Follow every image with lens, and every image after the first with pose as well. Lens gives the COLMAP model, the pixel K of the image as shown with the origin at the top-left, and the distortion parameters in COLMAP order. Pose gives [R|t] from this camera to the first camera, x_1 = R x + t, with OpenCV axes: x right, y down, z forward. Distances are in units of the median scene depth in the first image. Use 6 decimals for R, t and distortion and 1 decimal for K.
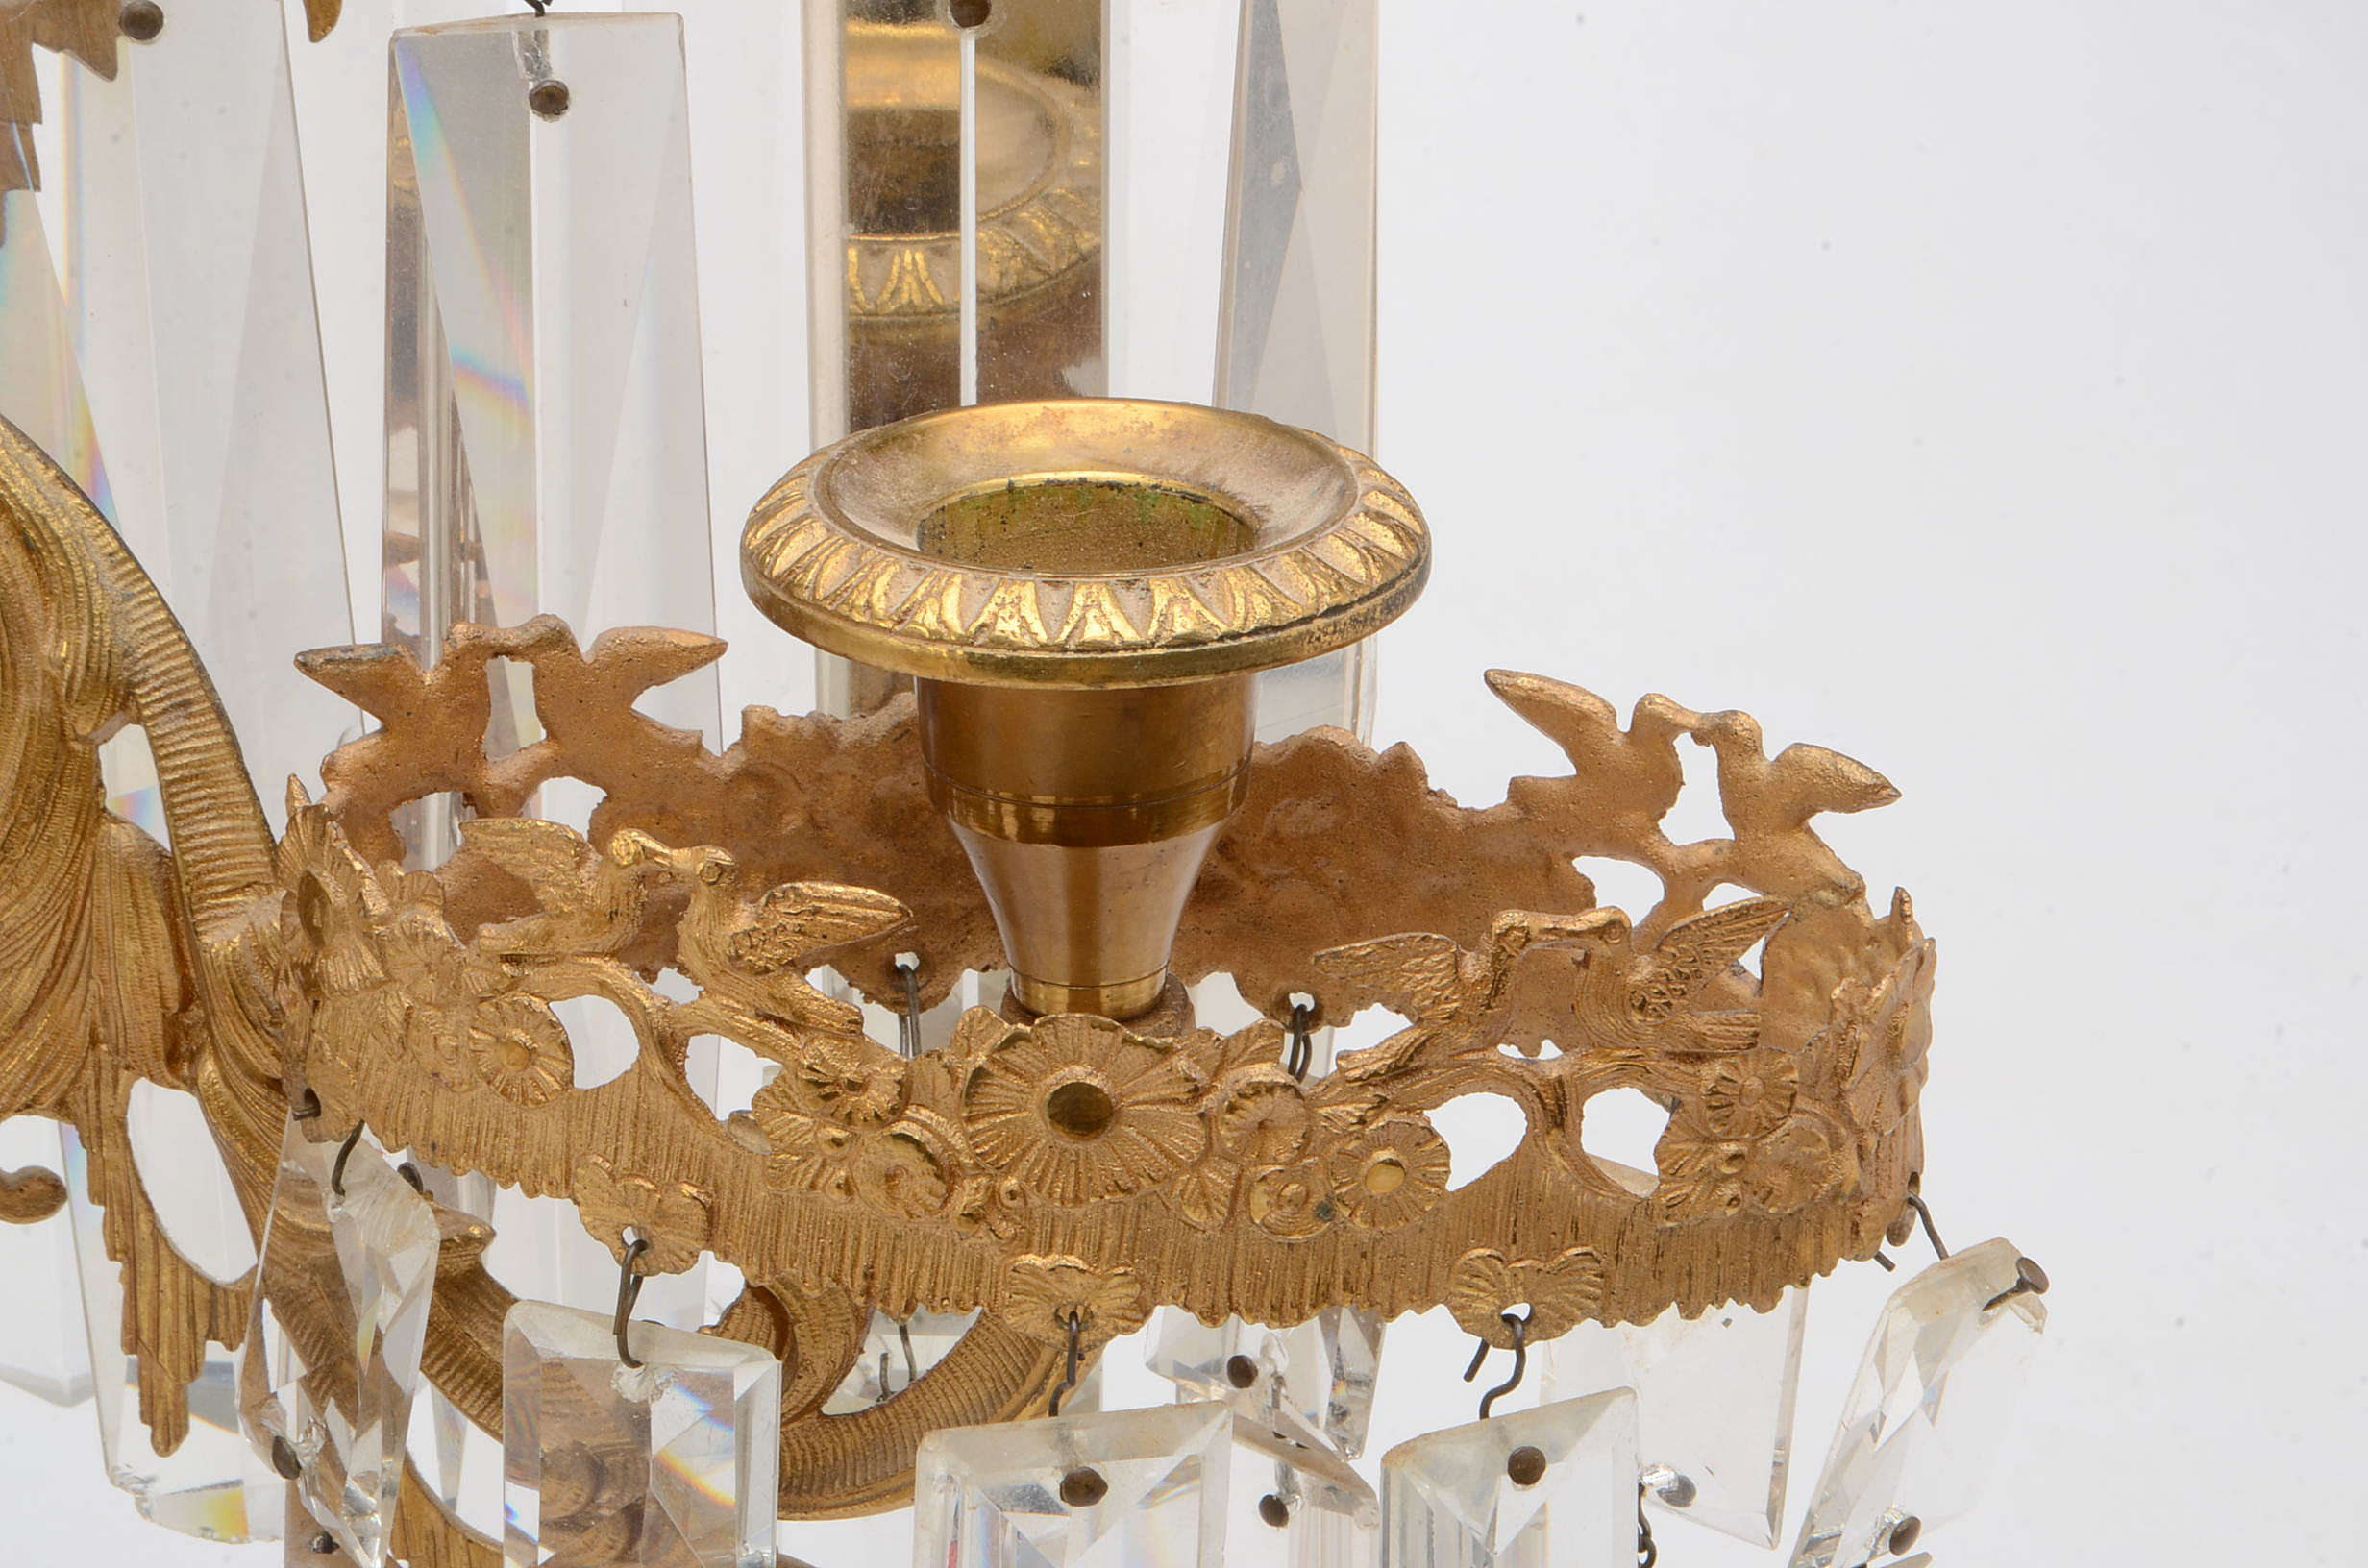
lens RADIAL K [[5162.9, 0, 1176.5], [0, 5162.9, 851.7], [0, 0, 1]] dist [0.027189, 0.000000]
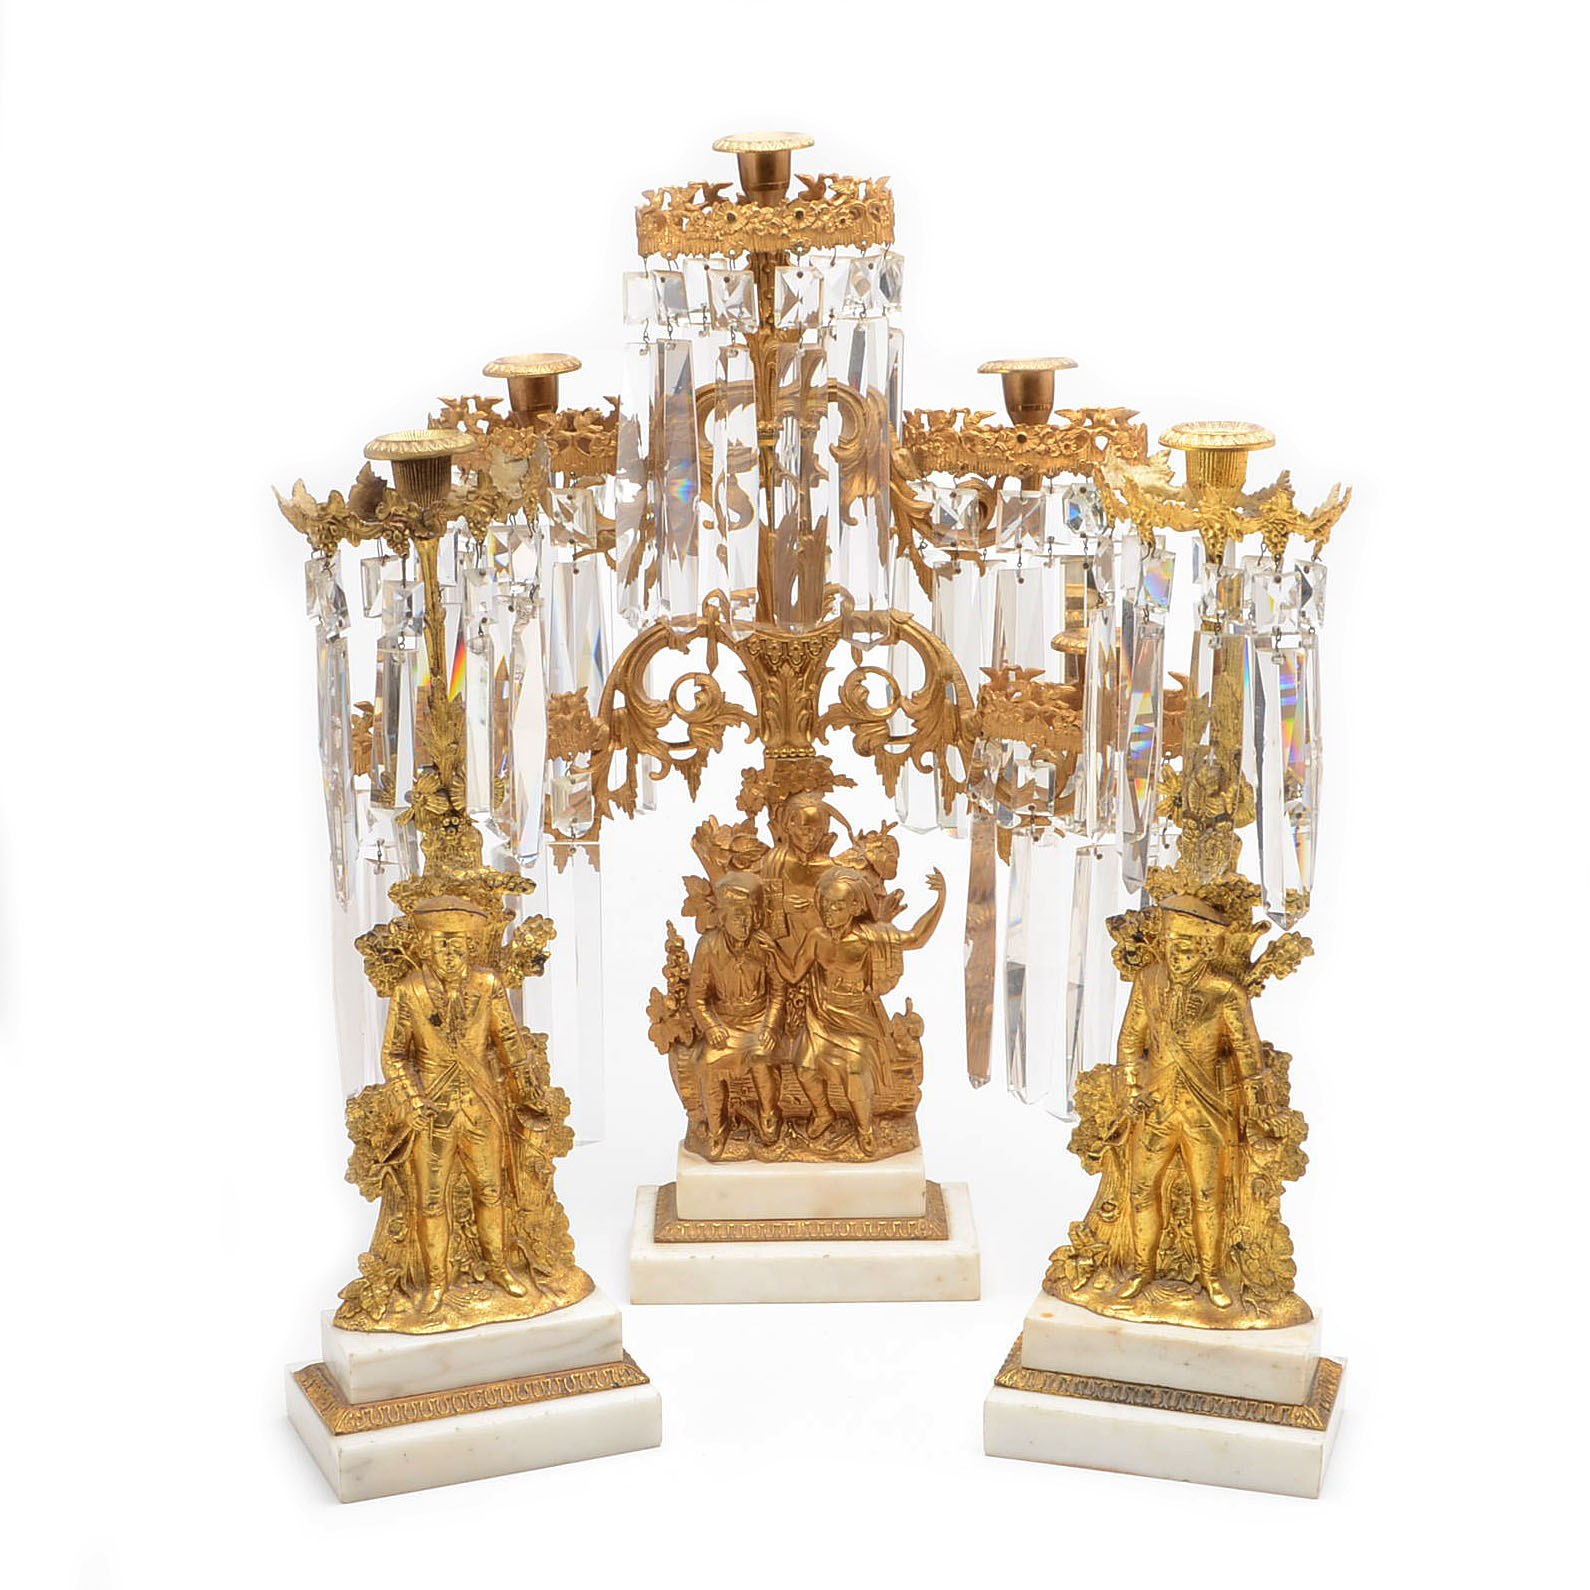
lens RADIAL K [[3288.1, 0, 706.9], [0, 3288.1, 796.6], [0, 0, 1]] dist [-0.035630, 0.000000]
pose [[0.988284, -0.001894, -0.152616, 0.117520], [-0.028416, 0.980157, -0.196175, 0.929661], [0.149959, 0.198213, 0.968620, -2.971348]]
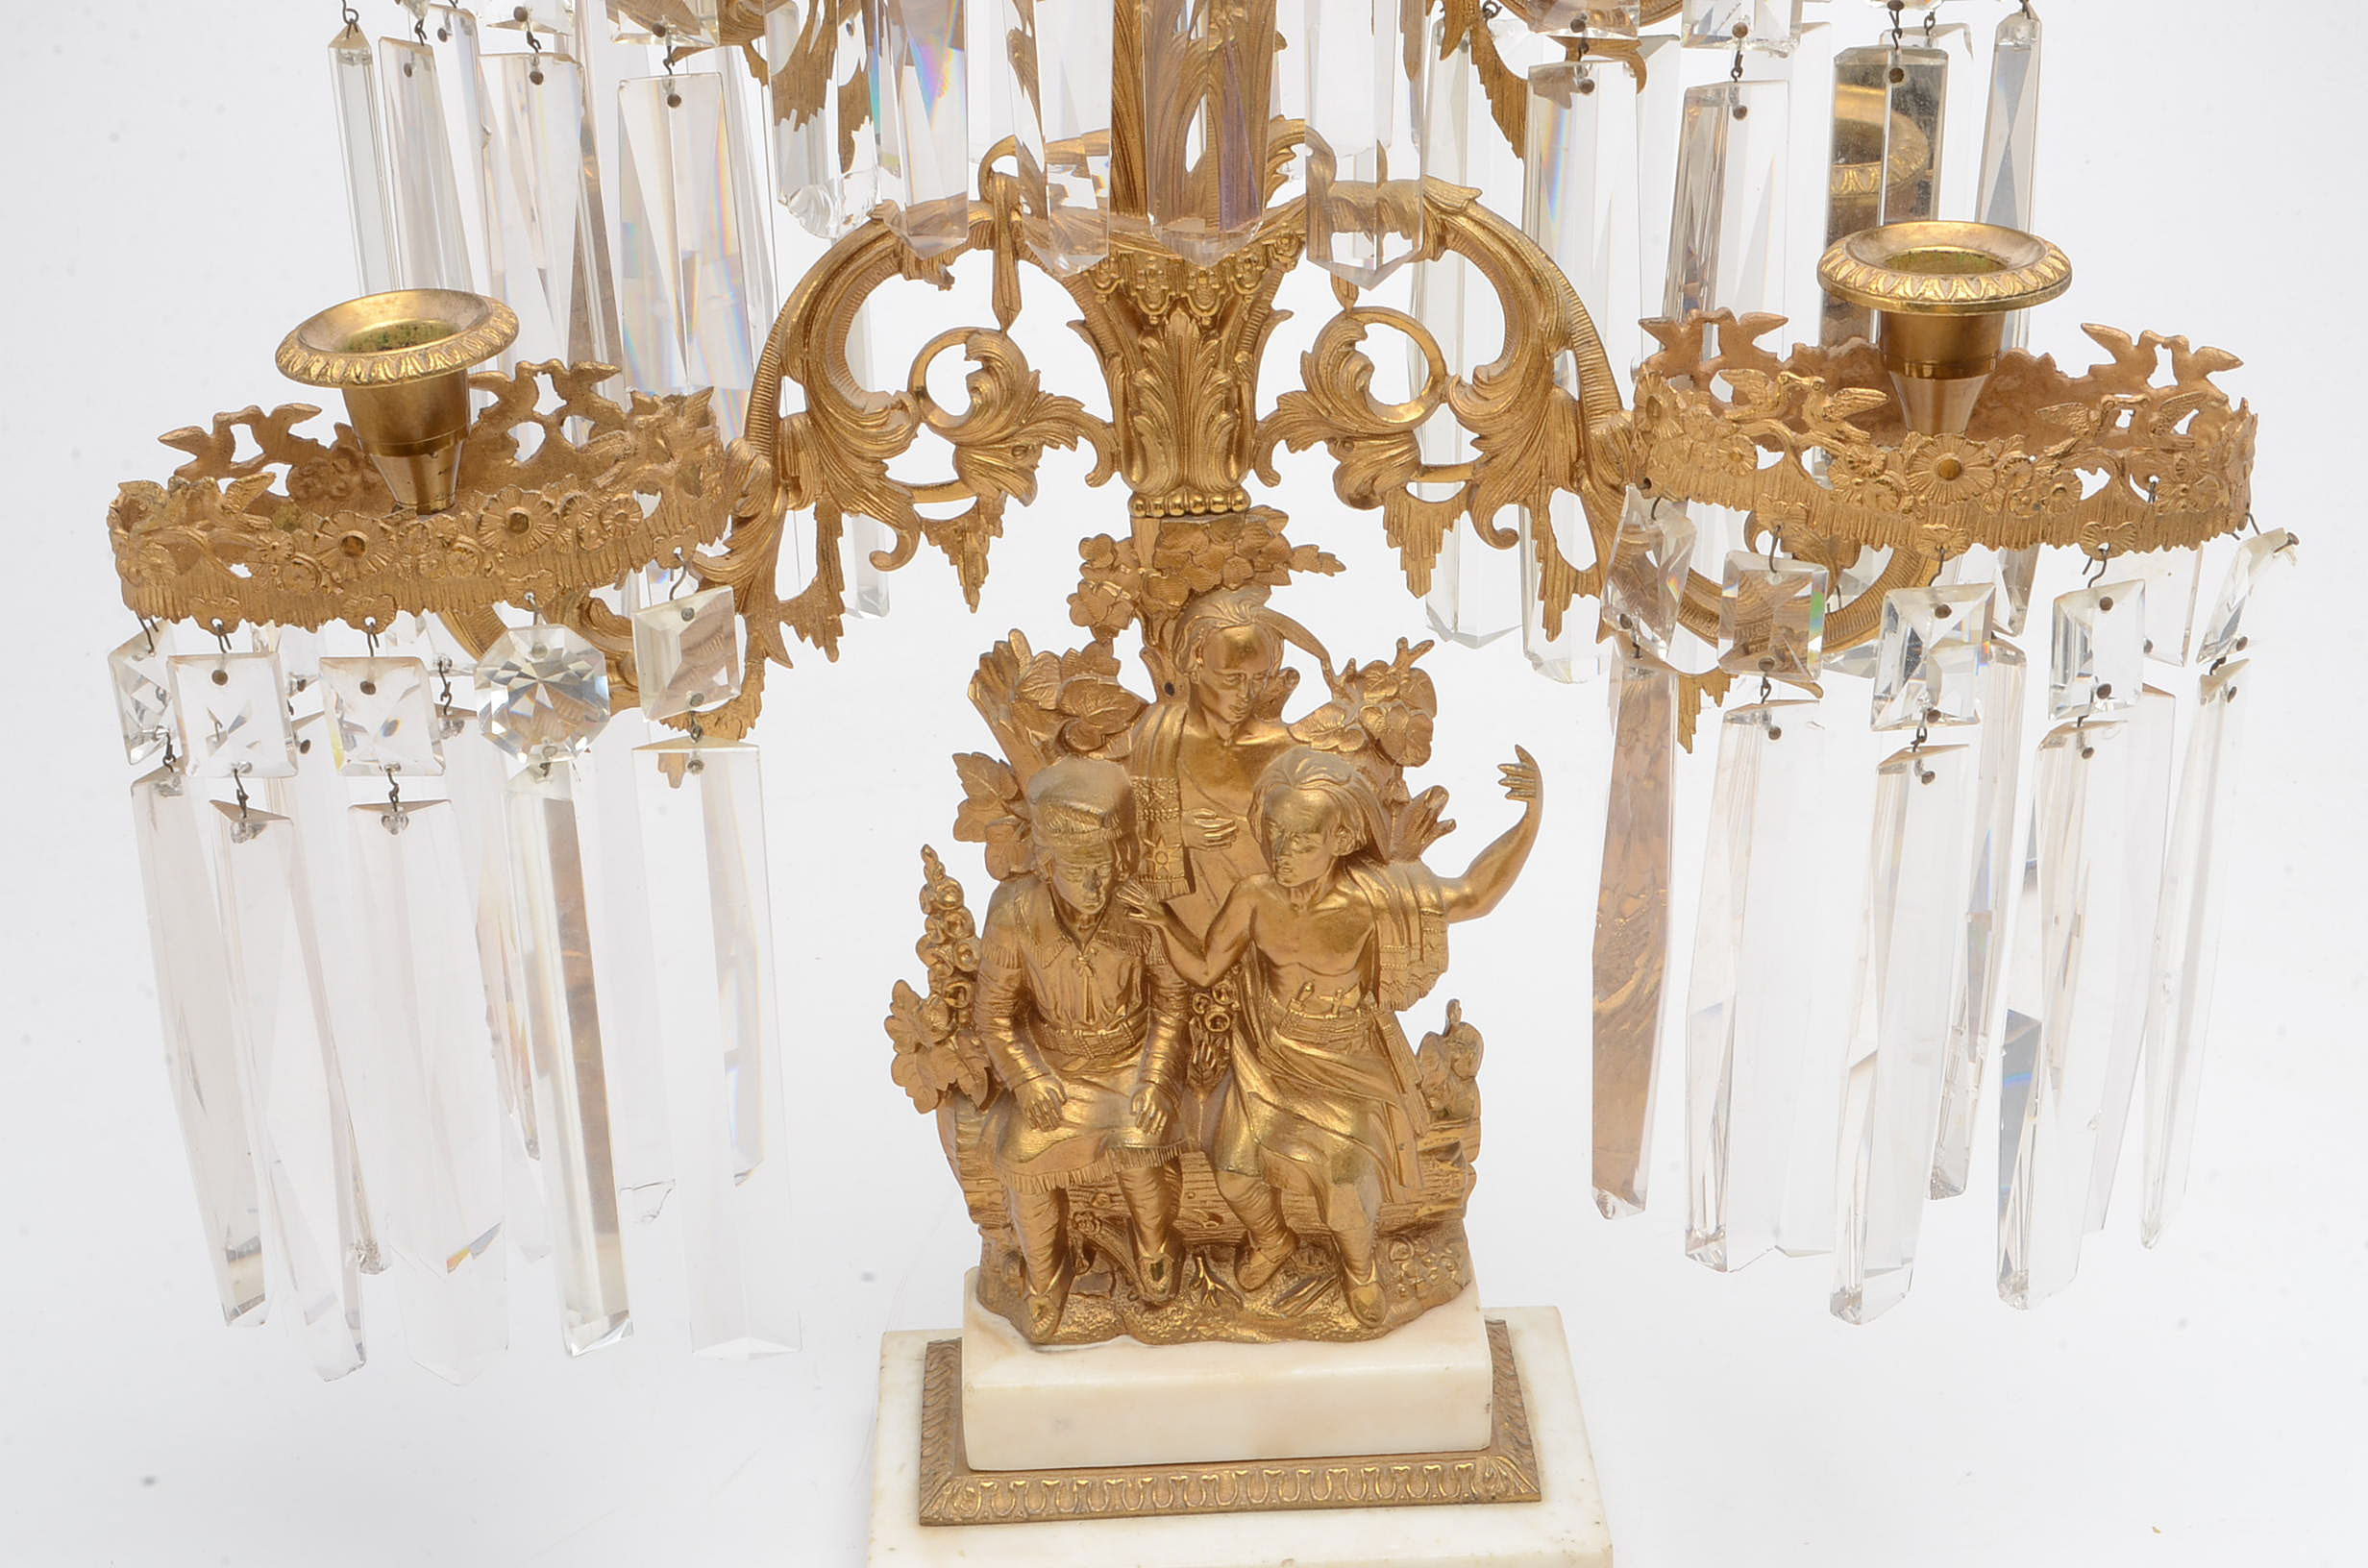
lens RADIAL K [[3636.1, 0, 1180.4], [0, 3636.1, 802.7], [0, 0, 1]] dist [-0.025000, 0.000000]
pose [[0.994728, 0.001840, -0.102532, -0.213892], [0.001051, 0.999604, 0.028135, 0.161863], [0.102543, -0.028094, 0.994332, -0.931928]]
